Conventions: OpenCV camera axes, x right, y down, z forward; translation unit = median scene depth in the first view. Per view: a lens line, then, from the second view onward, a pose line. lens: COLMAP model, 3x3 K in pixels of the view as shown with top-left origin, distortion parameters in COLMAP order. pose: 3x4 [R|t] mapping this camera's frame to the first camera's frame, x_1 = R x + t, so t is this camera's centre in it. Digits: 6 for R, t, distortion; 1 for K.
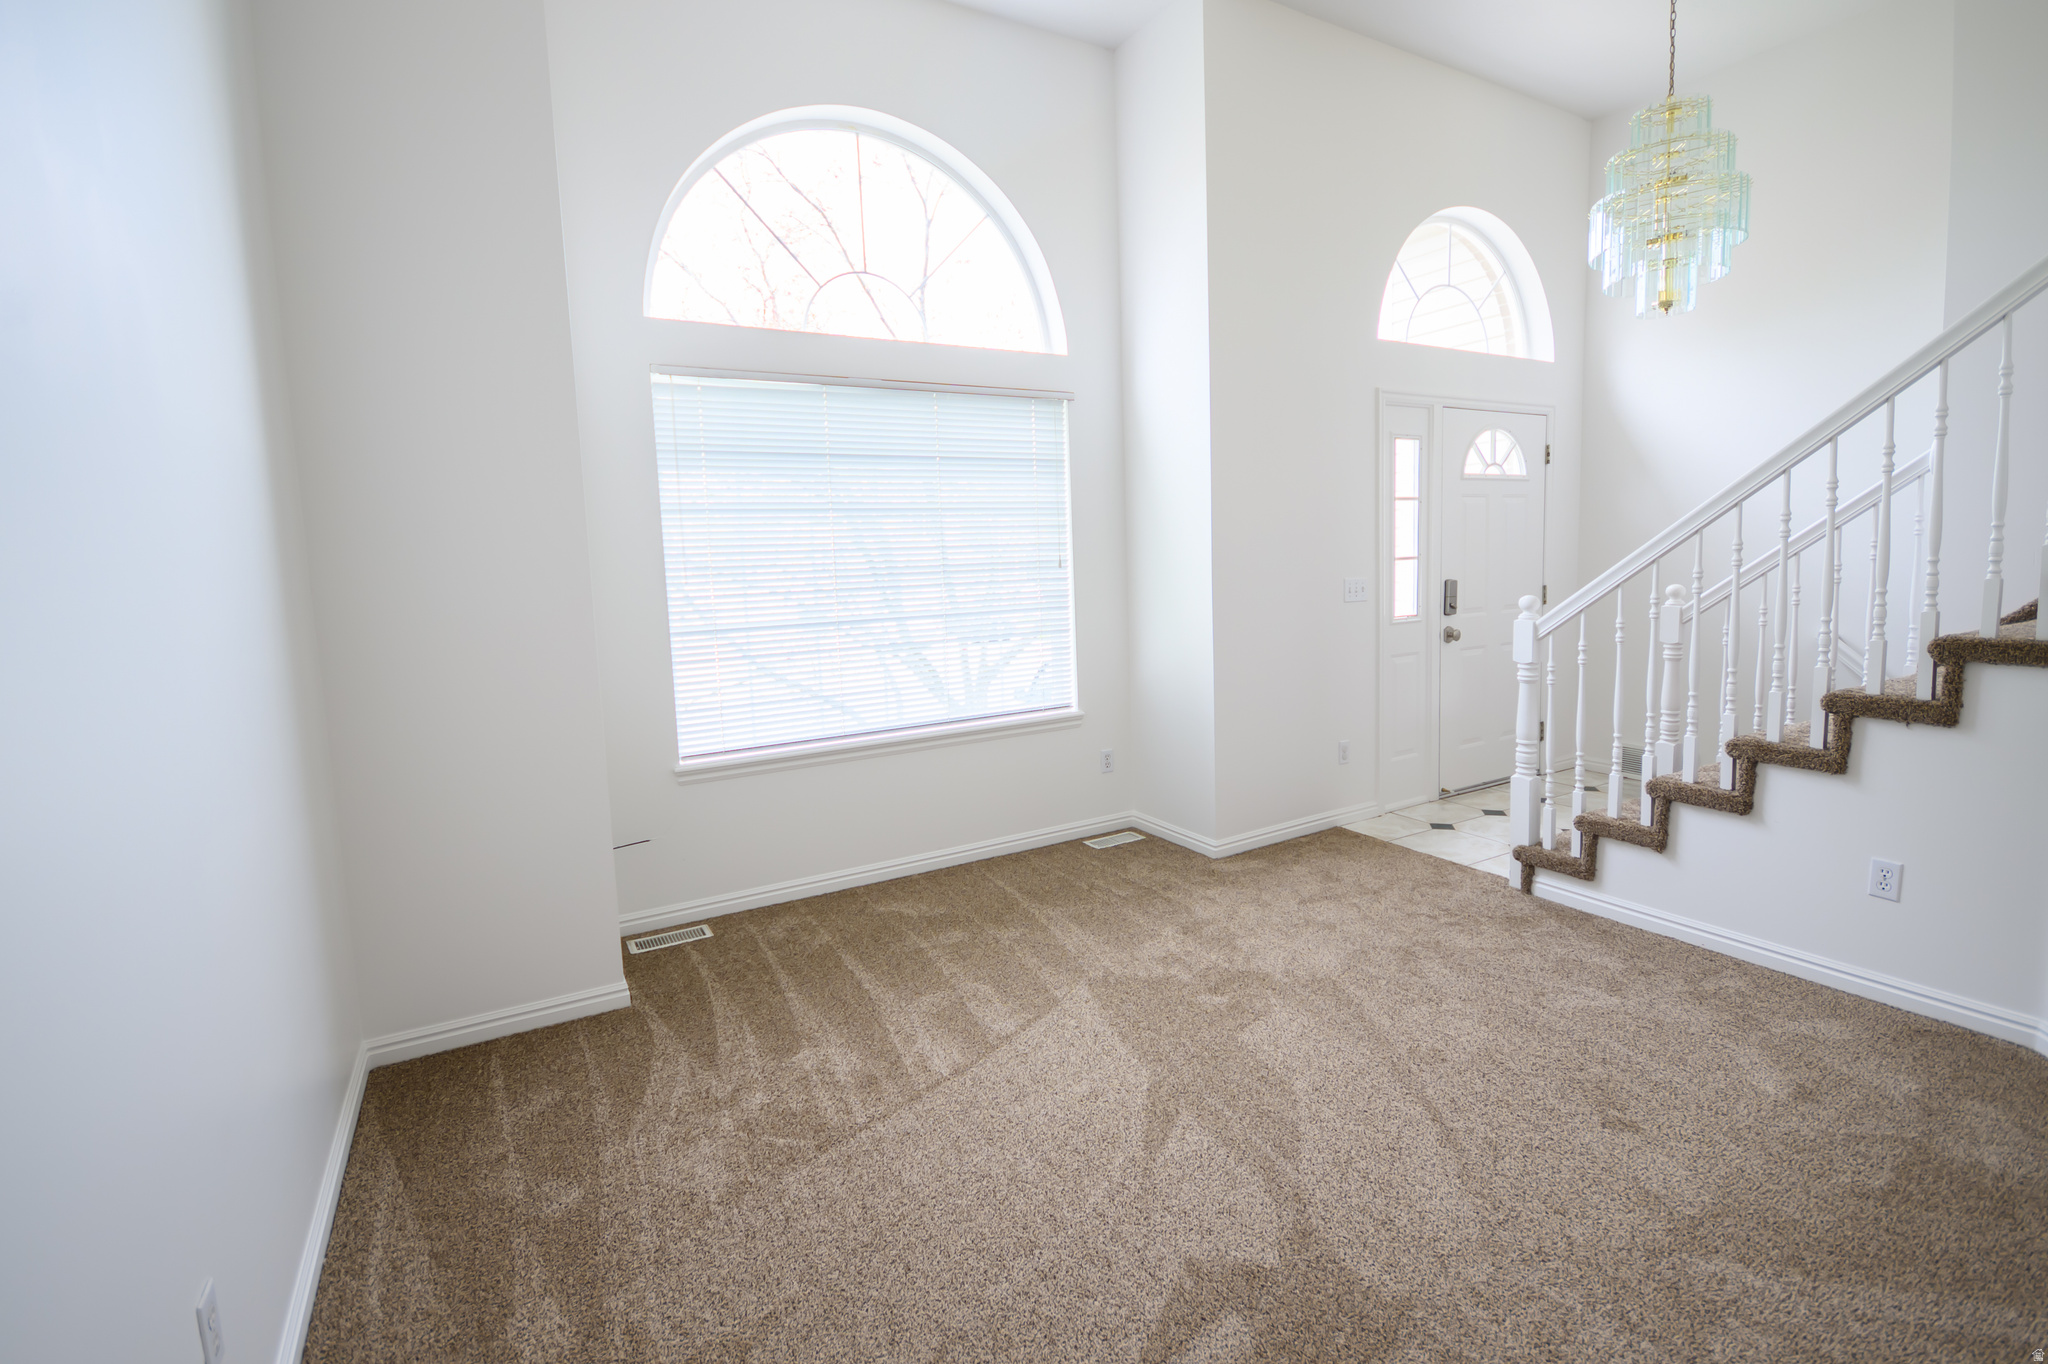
lens RADIAL K [[908.0, 0, 1021.4], [0, 908.0, 648.7], [0, 0, 1]] dist [0.000925, 0.000242]
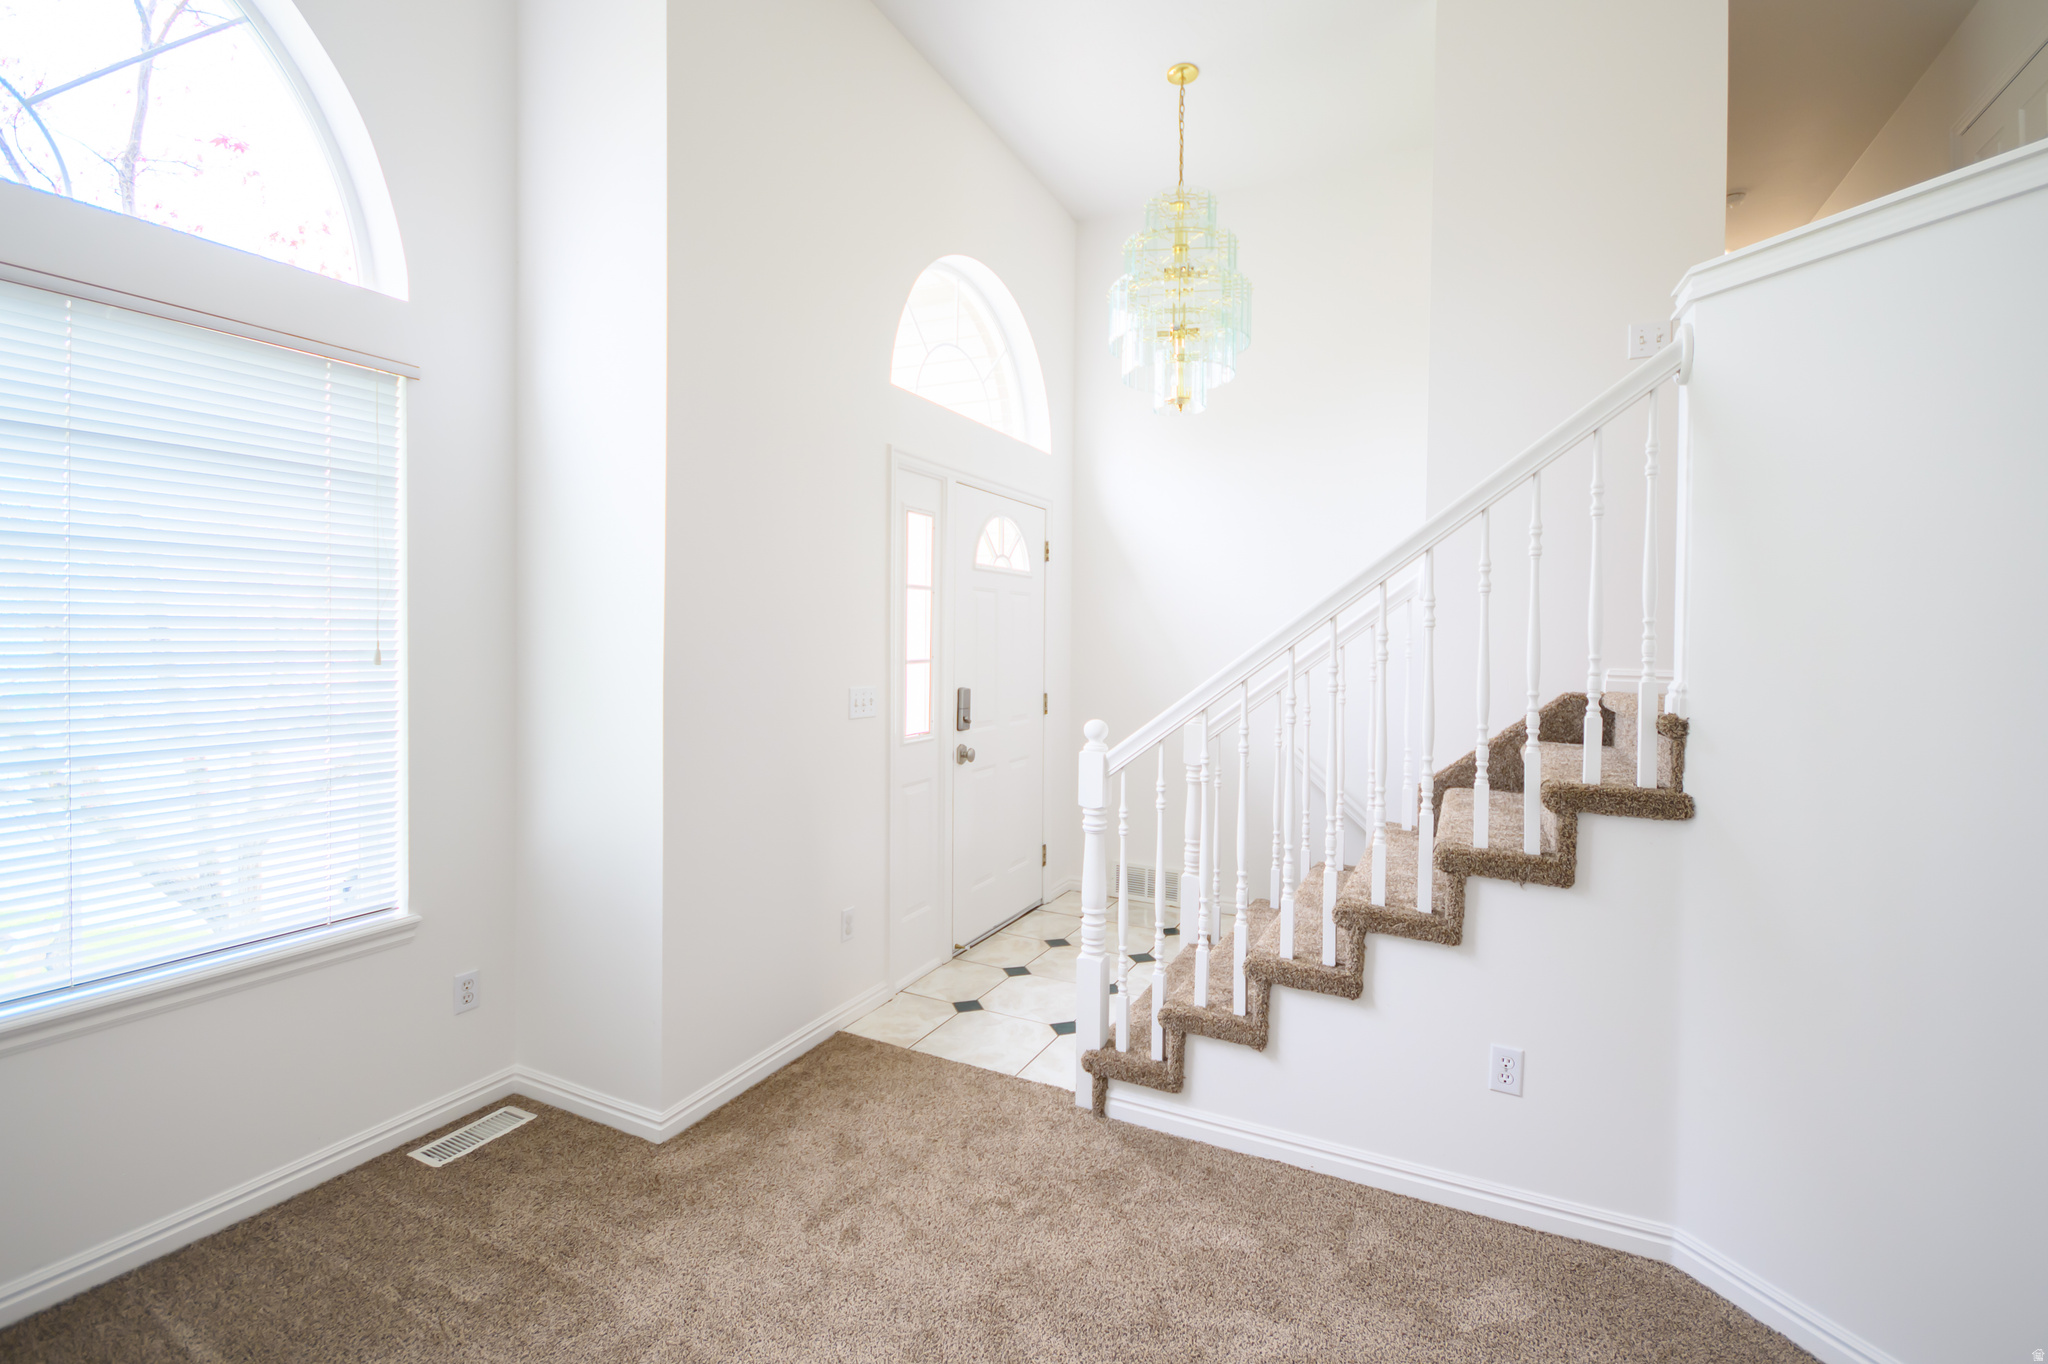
lens RADIAL K [[898.4, 0, 1031.9], [0, 898.4, 644.0], [0, 0, 1]] dist [0.001516, 0.000363]
pose [[0.820777, 0.036280, 0.570096, 0.064255], [0.020126, 0.995525, -0.092329, -0.046903], [-0.570895, 0.087256, 0.816374, 0.349953]]
